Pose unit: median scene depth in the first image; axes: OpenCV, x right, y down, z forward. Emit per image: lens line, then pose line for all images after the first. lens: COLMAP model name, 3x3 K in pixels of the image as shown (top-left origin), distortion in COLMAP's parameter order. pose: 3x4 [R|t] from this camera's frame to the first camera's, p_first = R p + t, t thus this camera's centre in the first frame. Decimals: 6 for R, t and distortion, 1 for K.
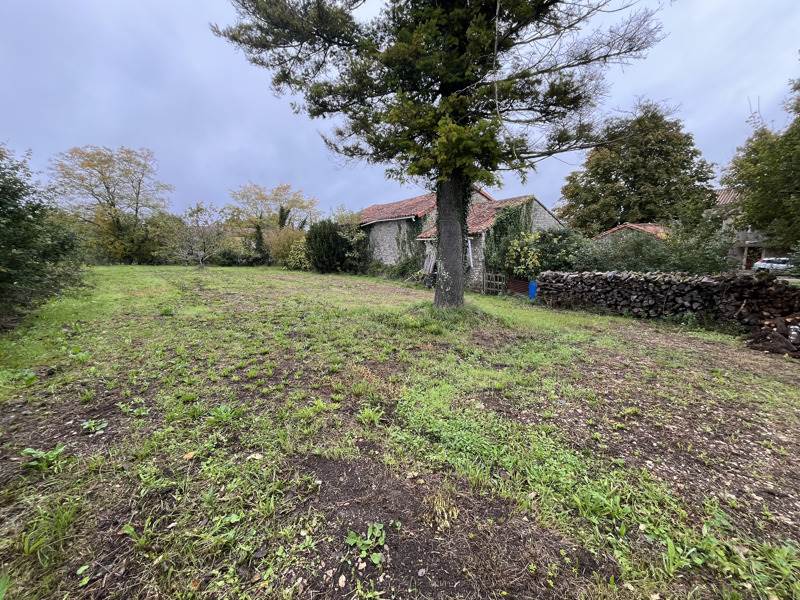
lens RADIAL K [[324.5, 0, 399.6], [0, 324.5, 298.5], [0, 0, 1]] dist [0.013349, -0.000169]
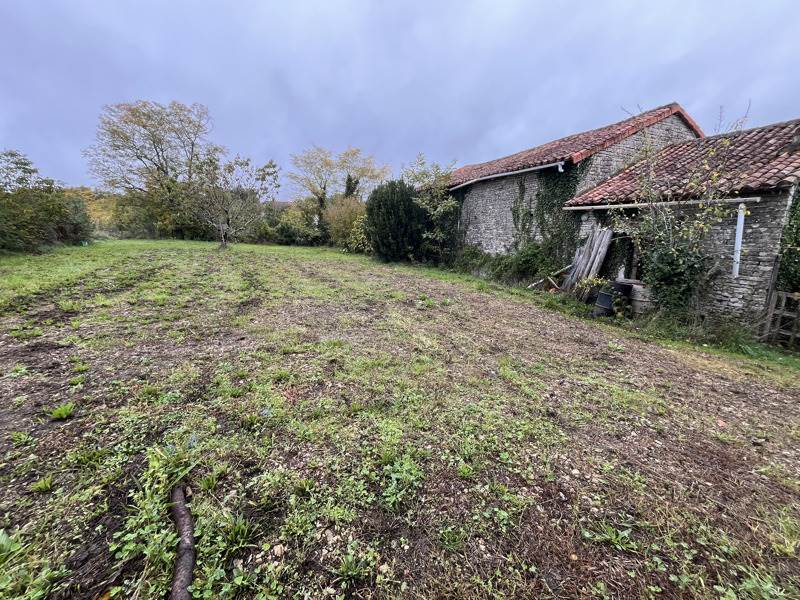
lens RADIAL K [[324.5, 0, 401.9], [0, 324.5, 299.6], [0, 0, 1]] dist [0.013349, -0.000169]
pose [[0.976341, 0.070904, -0.204281, -0.064931], [-0.059242, 0.996276, 0.062653, -0.045200], [0.207962, -0.049069, 0.976905, 0.353146]]
